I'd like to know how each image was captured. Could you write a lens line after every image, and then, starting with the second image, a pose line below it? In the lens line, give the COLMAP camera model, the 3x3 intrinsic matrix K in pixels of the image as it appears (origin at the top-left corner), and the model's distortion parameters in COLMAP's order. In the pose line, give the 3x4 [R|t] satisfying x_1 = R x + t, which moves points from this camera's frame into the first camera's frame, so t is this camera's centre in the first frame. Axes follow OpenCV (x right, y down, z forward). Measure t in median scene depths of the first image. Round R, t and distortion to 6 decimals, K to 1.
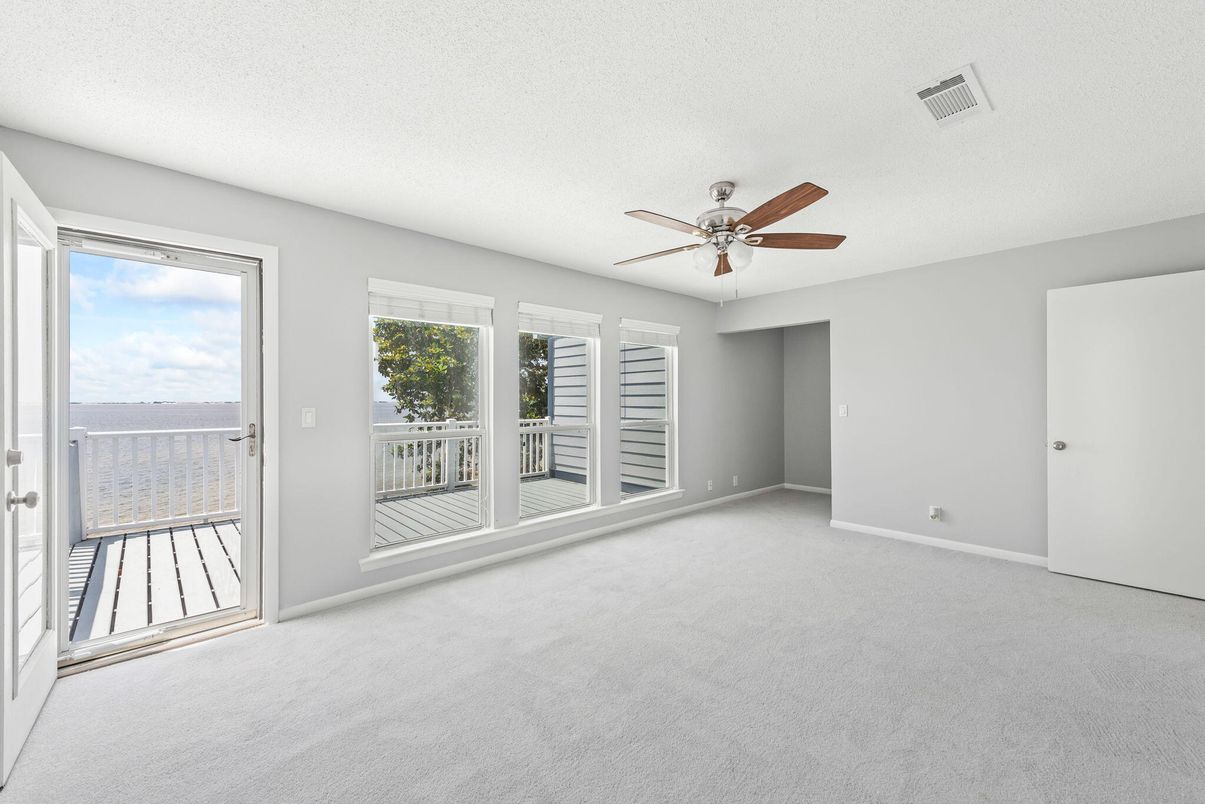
lens RADIAL K [[488.2, 0, 616.0], [0, 488.2, 403.2], [0, 0, 1]] dist [0.011939, -0.000005]
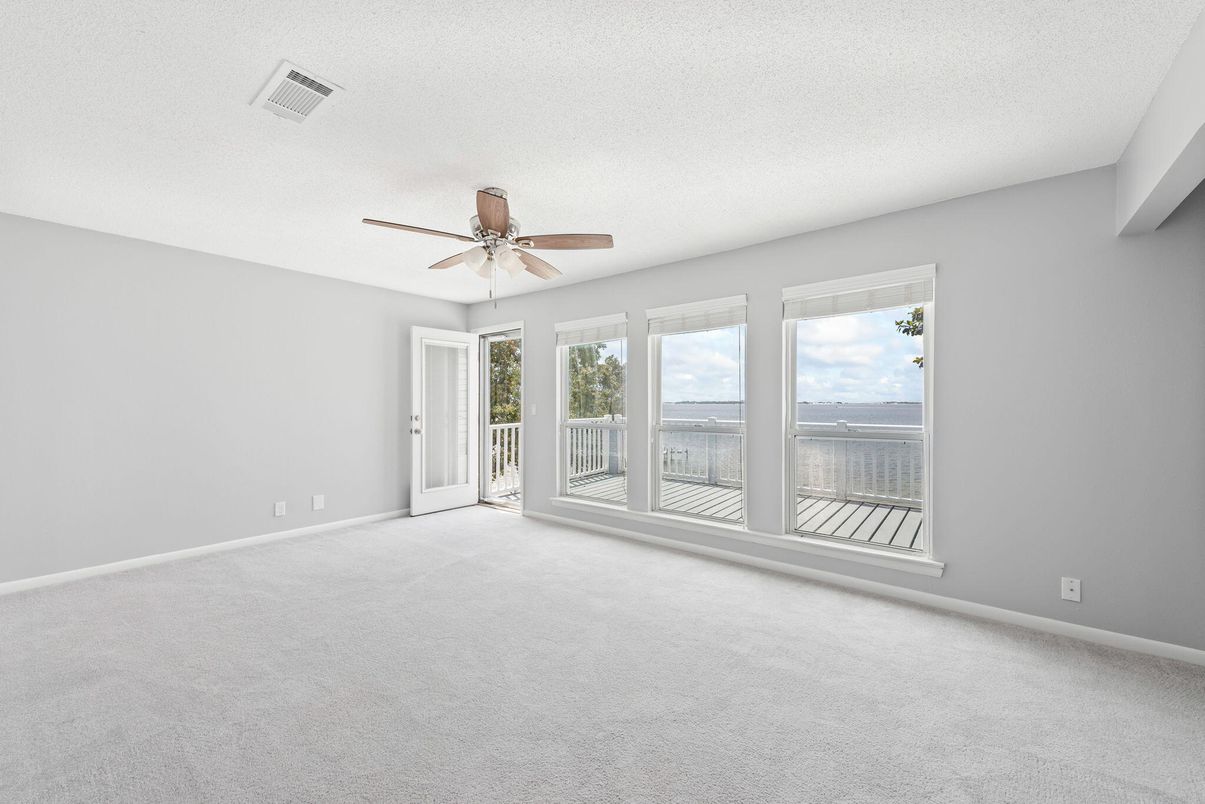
lens RADIAL K [[488.2, 0, 616.0], [0, 488.2, 403.2], [0, 0, 1]] dist [0.011939, -0.000005]
pose [[0.111819, 0.005433, -0.993714, 0.864087], [-0.002367, 0.999984, 0.005201, -0.003179], [0.993726, 0.001771, 0.111830, 0.791872]]
